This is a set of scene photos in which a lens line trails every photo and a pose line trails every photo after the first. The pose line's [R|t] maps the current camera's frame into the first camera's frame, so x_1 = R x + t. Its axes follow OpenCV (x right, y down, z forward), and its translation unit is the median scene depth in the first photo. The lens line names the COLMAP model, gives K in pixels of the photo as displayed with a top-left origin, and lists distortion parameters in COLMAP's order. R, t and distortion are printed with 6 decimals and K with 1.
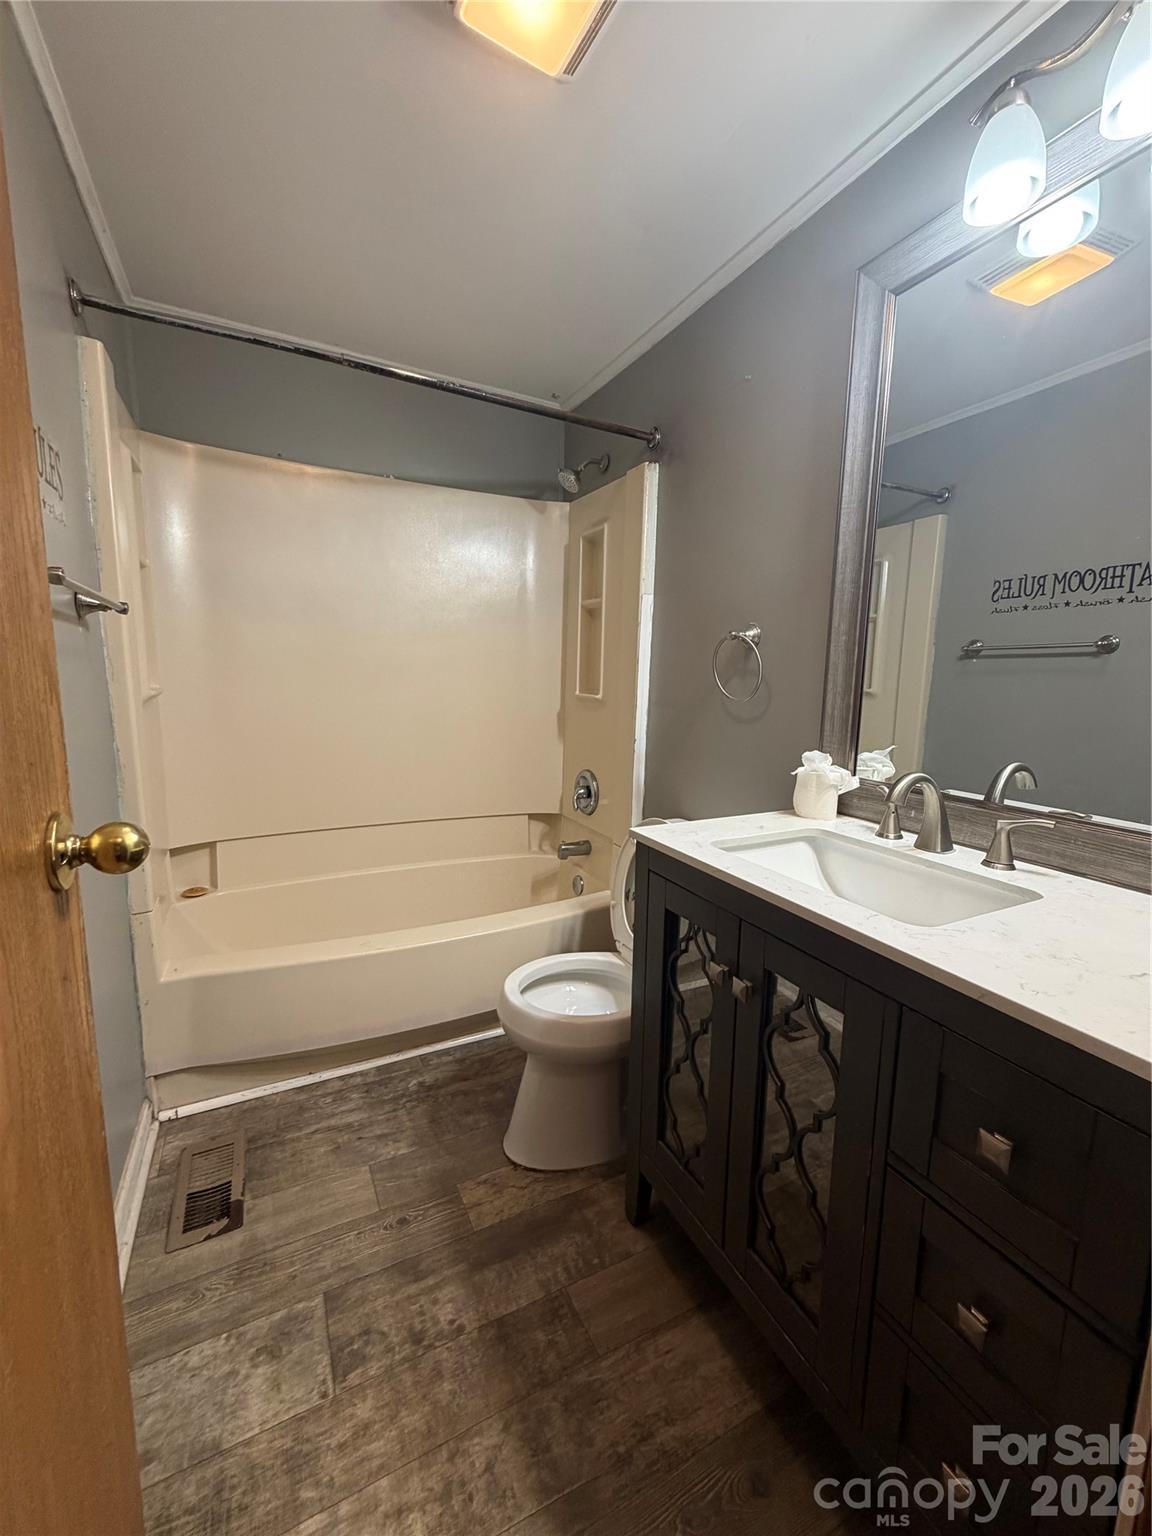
lens RADIAL K [[612.2, 0, 577.6], [0, 612.2, 767.9], [0, 0, 1]] dist [-0.002416, 0.000809]
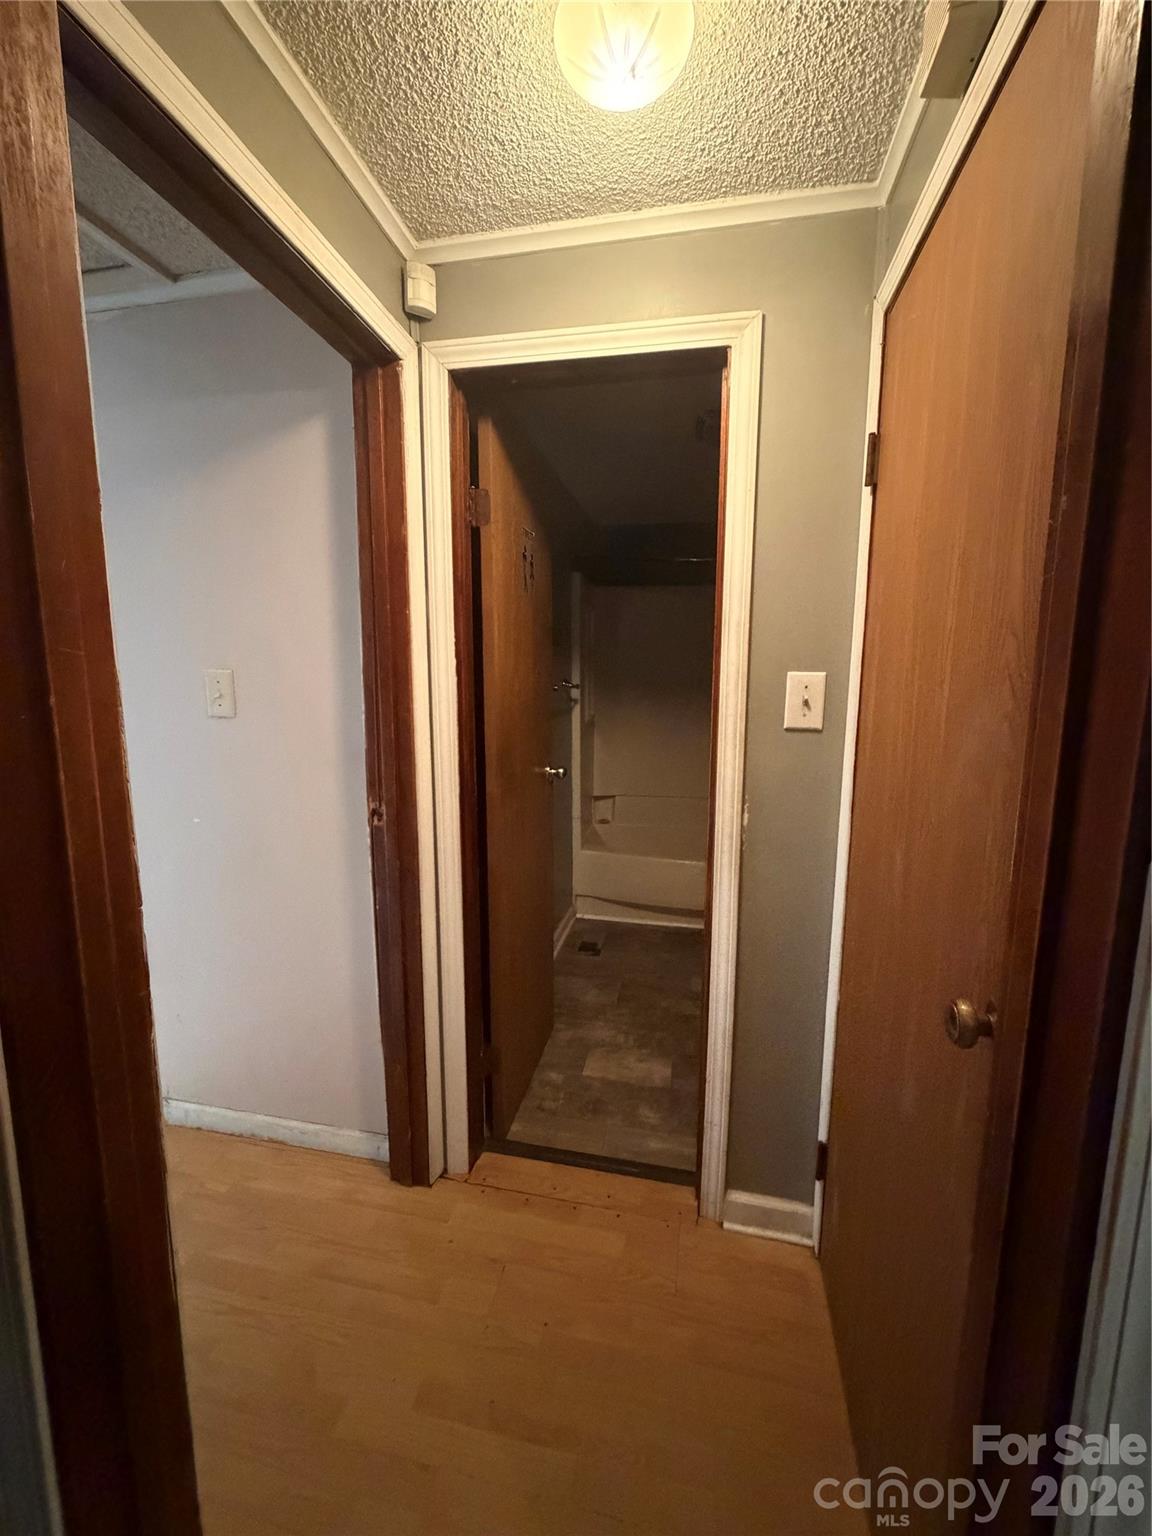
lens RADIAL K [[612.2, 0, 576.2], [0, 612.2, 760.2], [0, 0, 1]] dist [-0.002416, 0.000809]
pose [[0.784878, 0.078624, -0.614642, 0.707381], [-0.079455, 0.996499, 0.026008, -0.030513], [0.614535, 0.028423, 0.788377, -0.842219]]
